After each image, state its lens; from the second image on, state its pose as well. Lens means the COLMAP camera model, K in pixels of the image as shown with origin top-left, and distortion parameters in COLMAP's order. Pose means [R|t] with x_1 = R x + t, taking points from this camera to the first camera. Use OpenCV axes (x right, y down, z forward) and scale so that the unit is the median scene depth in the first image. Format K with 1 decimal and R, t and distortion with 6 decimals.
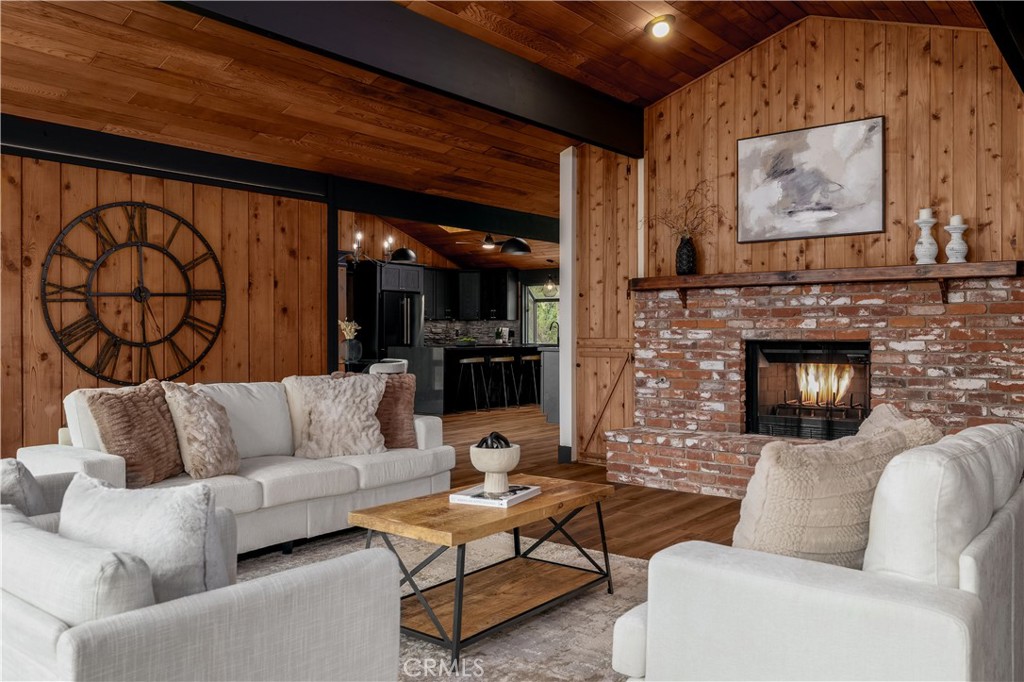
lens RADIAL K [[846.3, 0, 512.0], [0, 846.3, 341.0], [0, 0, 1]] dist [0.010256, 0.003848]
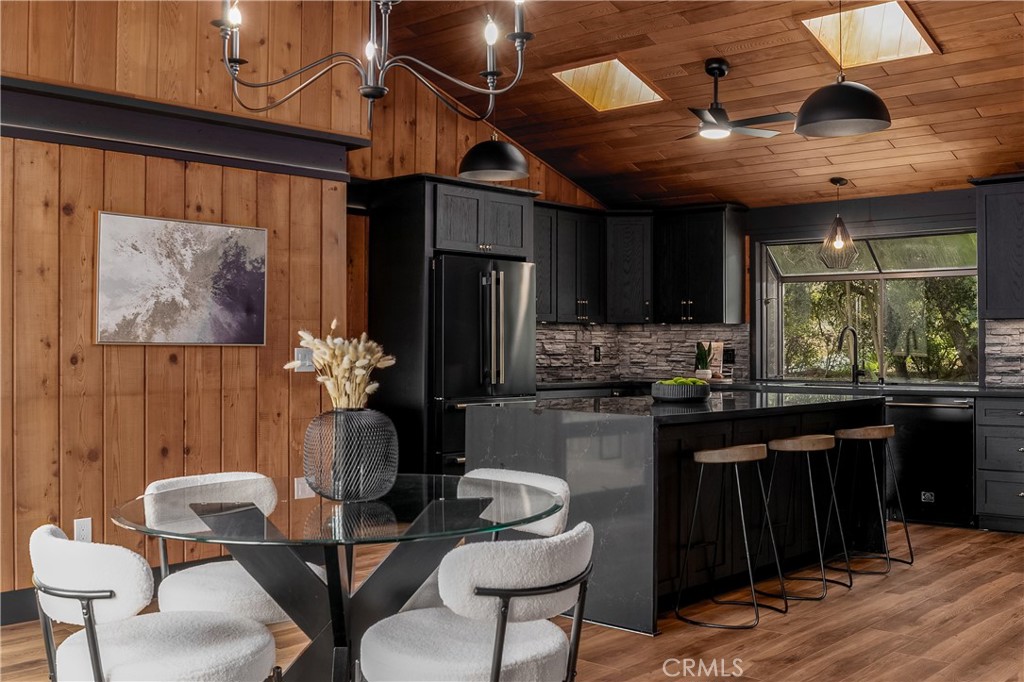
lens RADIAL K [[1106.1, 0, 512.0], [0, 1106.1, 341.0], [0, 0, 1]] dist [0.003328, -0.000930]
pose [[0.998388, 0.002527, -0.056698, -0.079625], [-0.002876, 0.999977, -0.006082, -0.012523], [0.056682, 0.006235, 0.998373, 0.431395]]
